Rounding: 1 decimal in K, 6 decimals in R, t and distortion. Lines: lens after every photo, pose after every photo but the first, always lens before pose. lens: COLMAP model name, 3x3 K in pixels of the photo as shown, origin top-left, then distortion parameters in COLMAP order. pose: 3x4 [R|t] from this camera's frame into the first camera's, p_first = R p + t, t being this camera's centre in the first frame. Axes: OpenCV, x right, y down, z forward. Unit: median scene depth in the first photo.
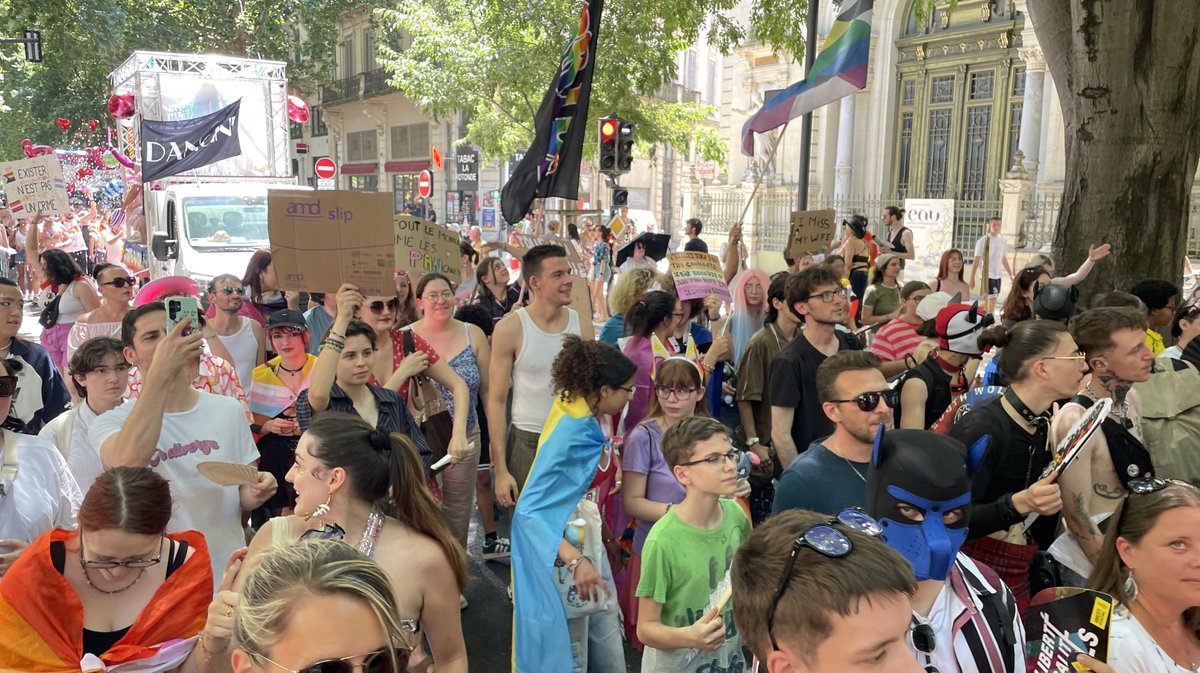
lens RADIAL K [[913.8, 0, 604.7], [0, 913.8, 328.2], [0, 0, 1]] dist [0.100160, -0.134288]
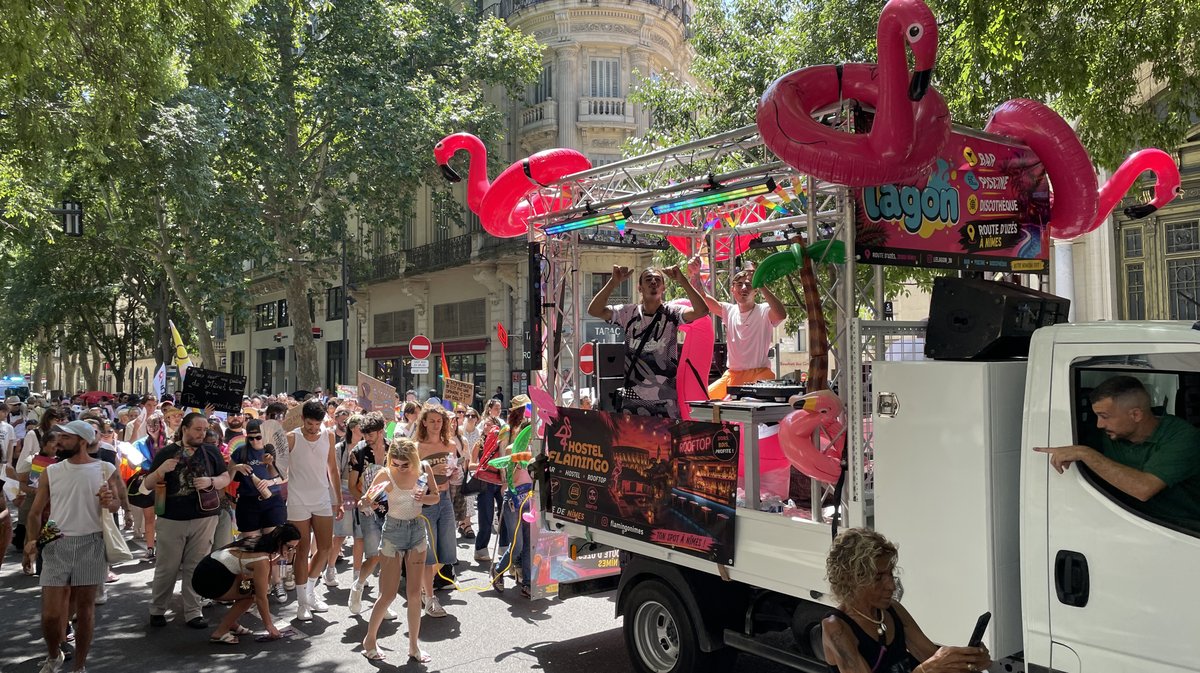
lens RADIAL K [[897.5, 0, 602.4], [0, 897.5, 332.4], [0, 0, 1]] dist [0.090164, -0.119761]
pose [[0.996875, -0.025907, 0.074632, -0.245002], [0.039656, 0.981154, -0.189116, -0.026950], [-0.068327, 0.191485, 0.979114, 0.205090]]
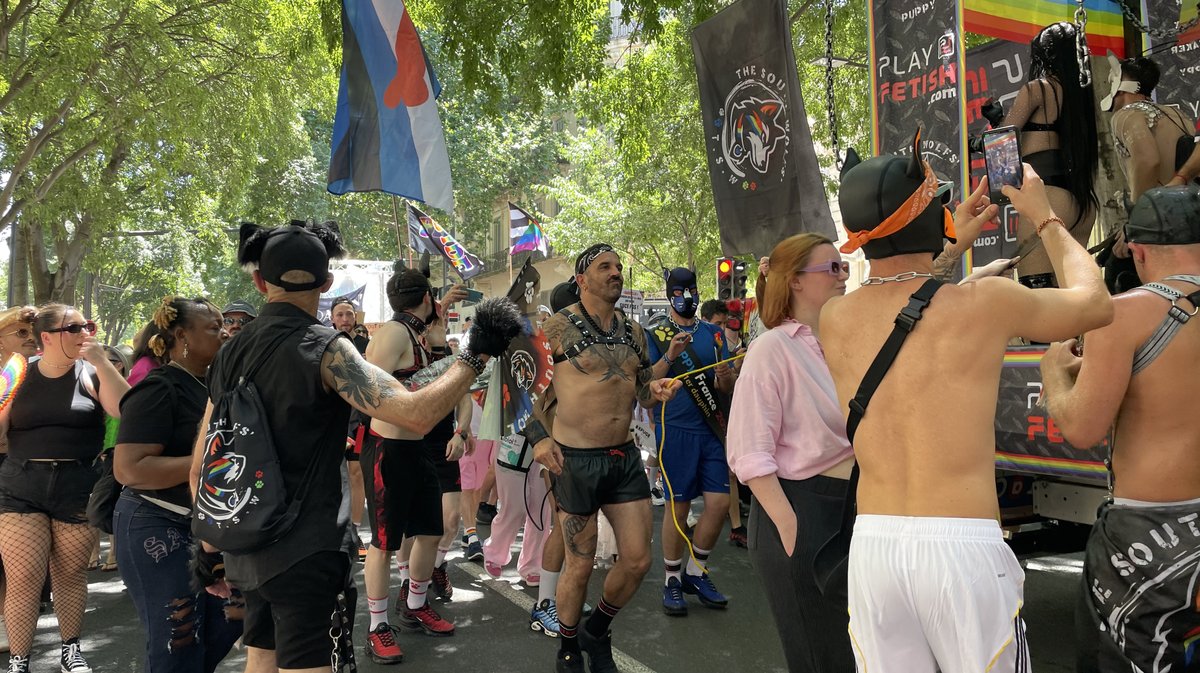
lens RADIAL K [[913.8, 0, 604.7], [0, 913.8, 328.2], [0, 0, 1]] dist [0.100160, -0.134288]
pose [[0.990142, -0.032236, -0.136311, 0.006230], [0.006600, 0.982813, -0.184487, 0.052742], [0.139915, 0.181768, 0.973337, -0.106707]]
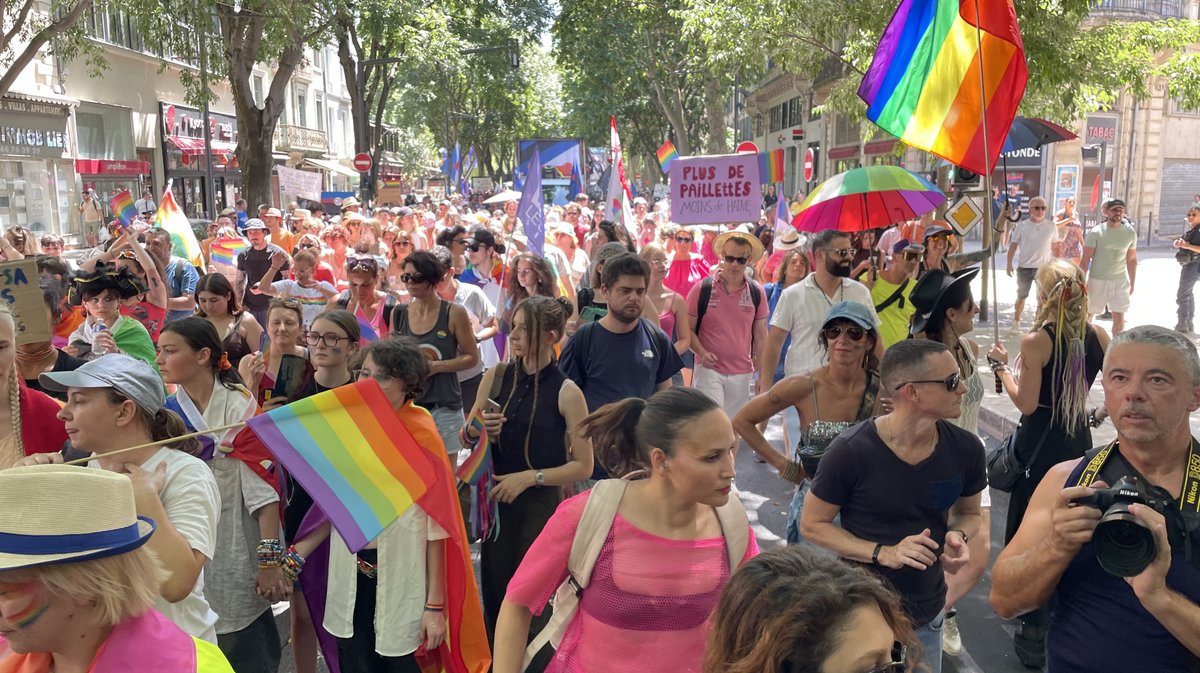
lens RADIAL K [[906.9, 0, 598.7], [0, 906.9, 328.5], [0, 0, 1]] dist [0.098528, -0.133363]
pose [[0.821410, 0.065666, -0.566545, 0.123646], [-0.057472, 0.997824, 0.032329, -0.027531], [0.567435, 0.006005, 0.823396, 0.226730]]
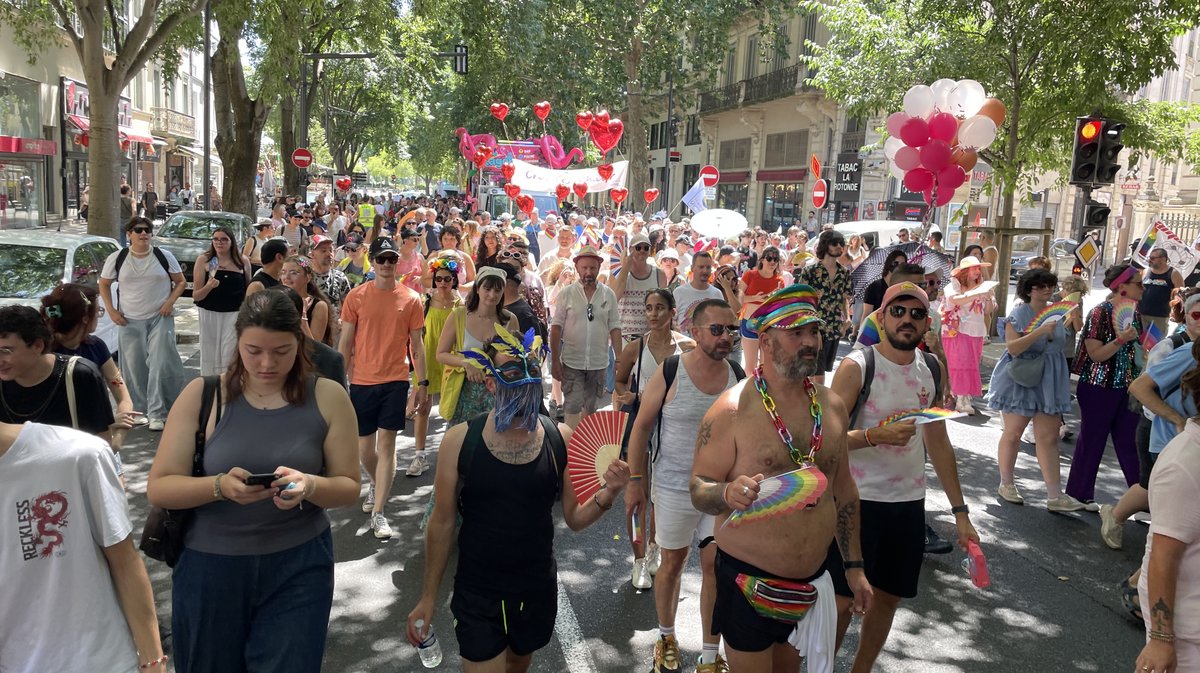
lens RADIAL K [[906.2, 0, 600.4], [0, 906.2, 329.9], [0, 0, 1]] dist [0.103960, -0.130915]
pose [[0.929956, 0.081931, -0.358427, -0.060787], [-0.084369, 0.996395, 0.008861, -0.010903], [0.357861, 0.022000, 0.933516, 0.071011]]
